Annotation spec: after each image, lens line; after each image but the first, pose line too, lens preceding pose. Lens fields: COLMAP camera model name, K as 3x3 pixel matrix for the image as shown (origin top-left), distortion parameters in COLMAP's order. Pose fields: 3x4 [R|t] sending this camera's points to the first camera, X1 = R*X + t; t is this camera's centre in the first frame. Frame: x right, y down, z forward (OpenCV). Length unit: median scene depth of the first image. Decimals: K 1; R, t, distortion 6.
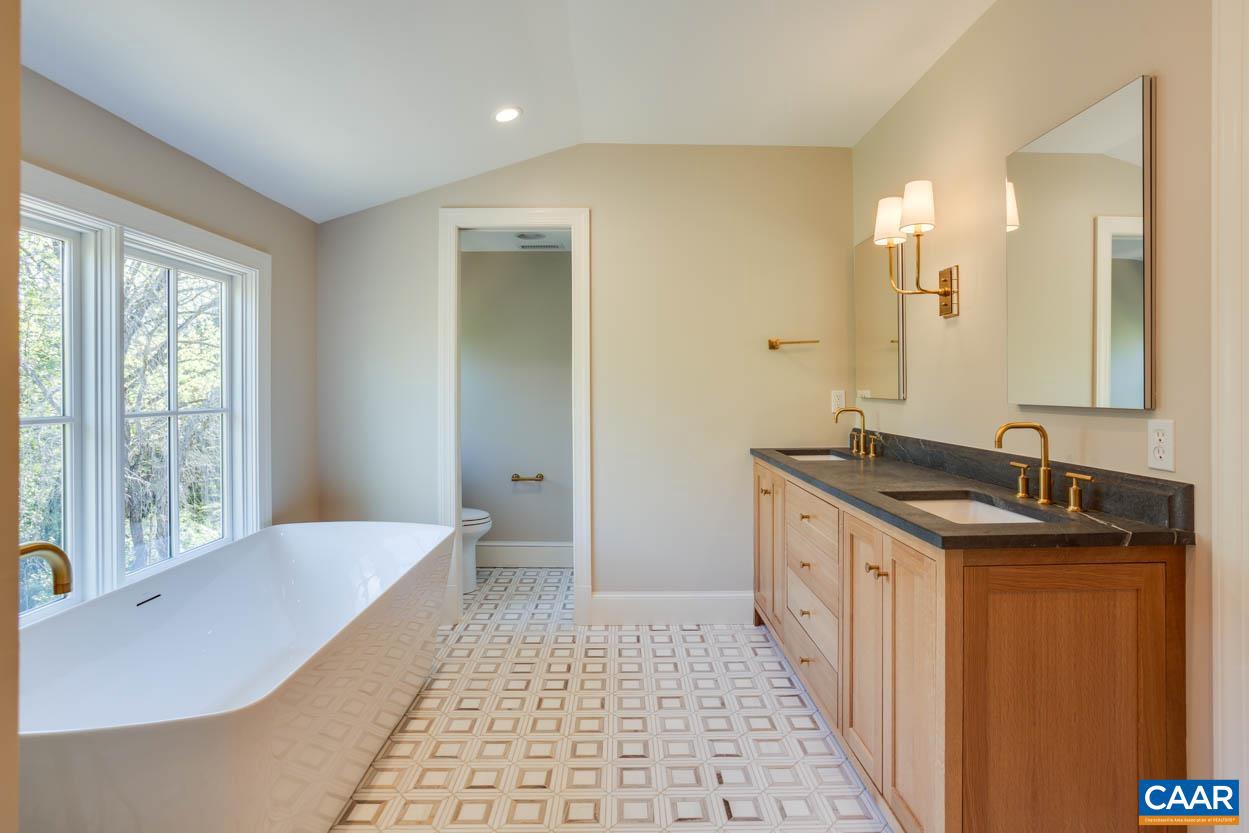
lens RADIAL K [[638.0, 0, 627.1], [0, 638.0, 397.8], [0, 0, 1]] dist [-0.001191, 0.000459]
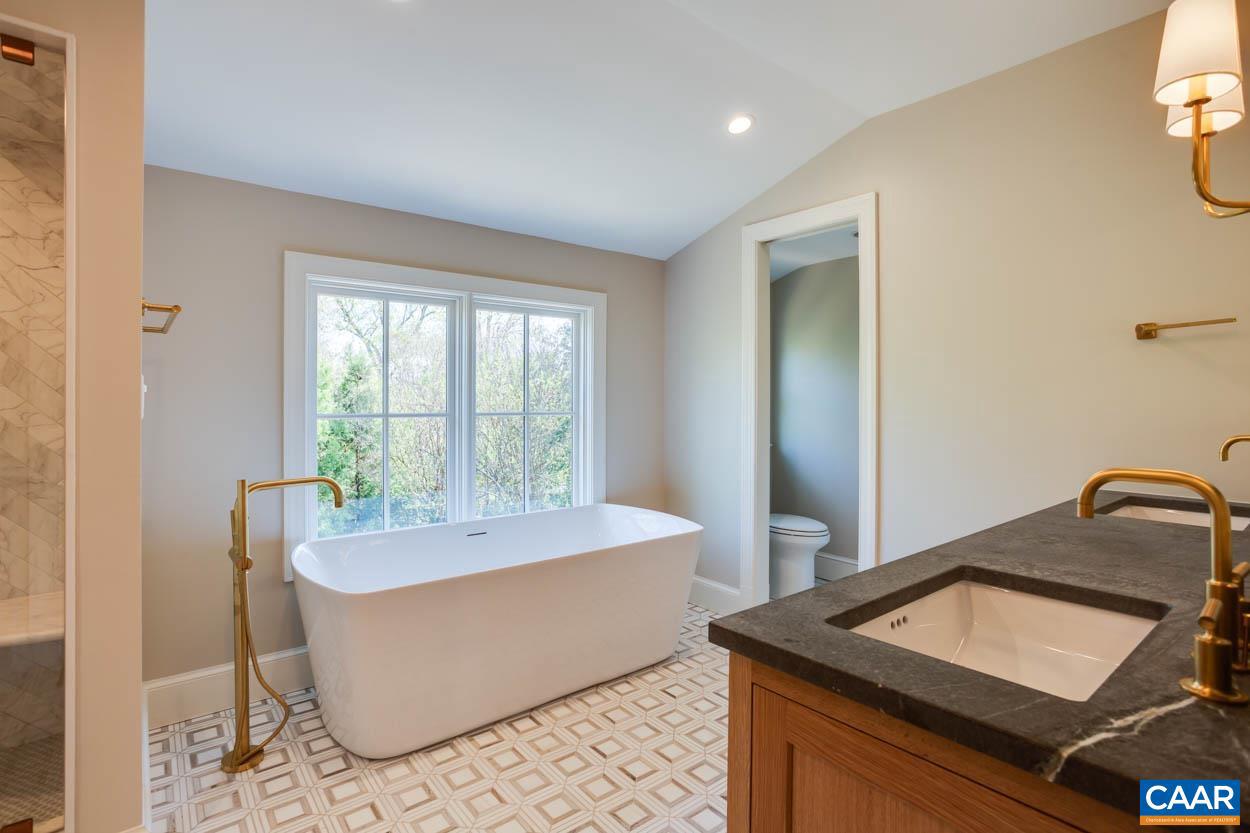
lens RADIAL K [[621.0, 0, 629.5], [0, 621.0, 404.3], [0, 0, 1]] dist [-0.052727, 0.031485]
pose [[0.615818, 0.012842, -0.787784, 0.493222], [-0.015486, 0.999871, 0.004194, -0.006400], [0.787737, 0.009617, 0.615937, 0.282079]]
